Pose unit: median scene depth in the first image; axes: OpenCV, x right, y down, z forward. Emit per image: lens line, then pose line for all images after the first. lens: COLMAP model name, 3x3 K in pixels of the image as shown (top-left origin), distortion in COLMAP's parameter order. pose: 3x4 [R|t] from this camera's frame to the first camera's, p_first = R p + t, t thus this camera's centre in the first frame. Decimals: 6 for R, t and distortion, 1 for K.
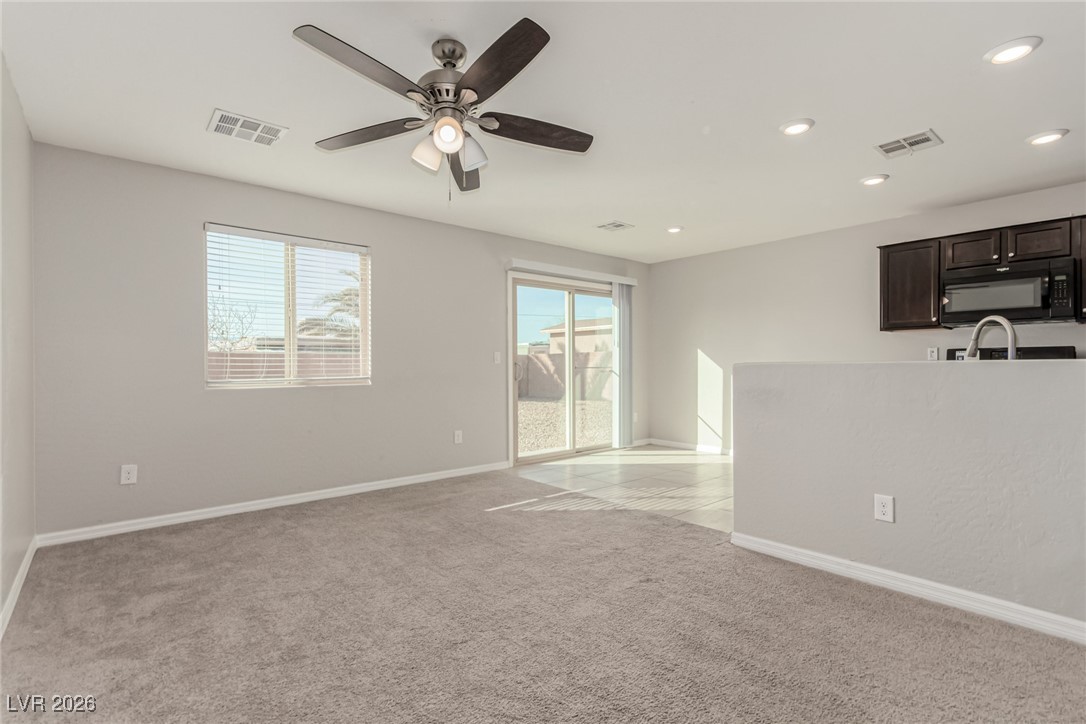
lens RADIAL K [[505.4, 0, 552.2], [0, 505.4, 371.0], [0, 0, 1]] dist [0.005916, 0.003959]
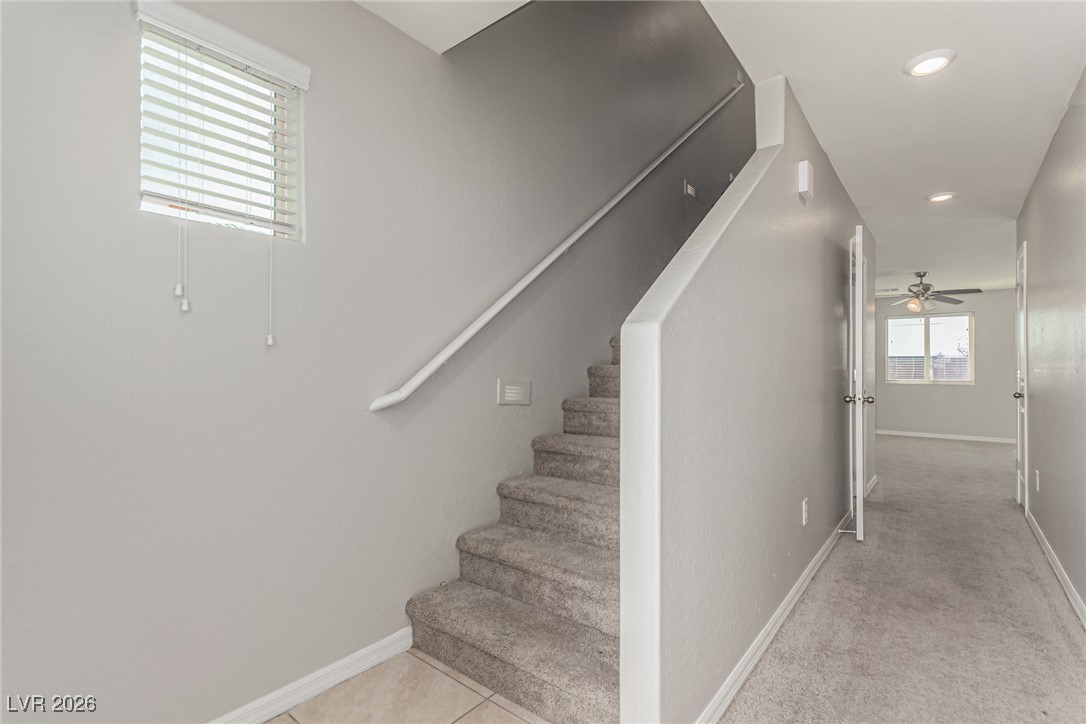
lens RADIAL K [[505.4, 0, 543.3], [0, 505.4, 361.5], [0, 0, 1]] dist [0.005916, 0.003959]
pose [[0.166718, -0.005399, -0.985990, 1.358172], [-0.016135, 0.999836, -0.008203, -0.018471], [0.985873, 0.017276, 0.166604, -0.986320]]
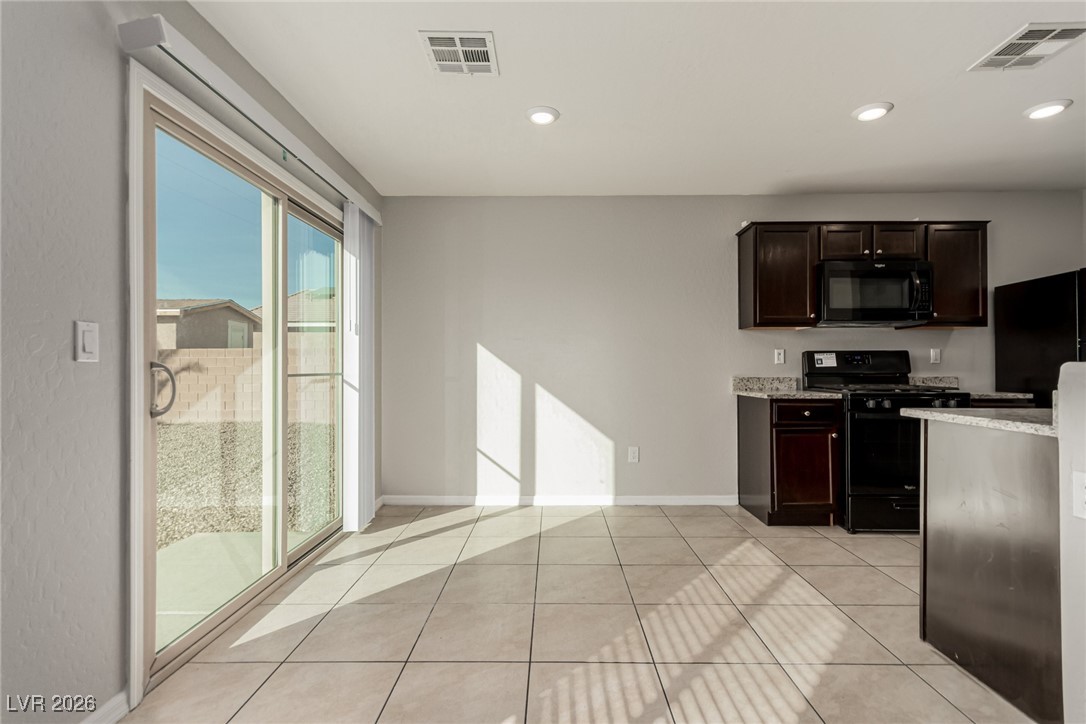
lens RADIAL K [[505.4, 0, 550.8], [0, 505.4, 364.5], [0, 0, 1]] dist [0.005916, 0.003959]
pose [[0.668634, 0.006193, 0.743566, -0.193283], [0.008144, 0.999844, -0.015651, -0.010602], [-0.743547, 0.016520, 0.668479, 0.815867]]
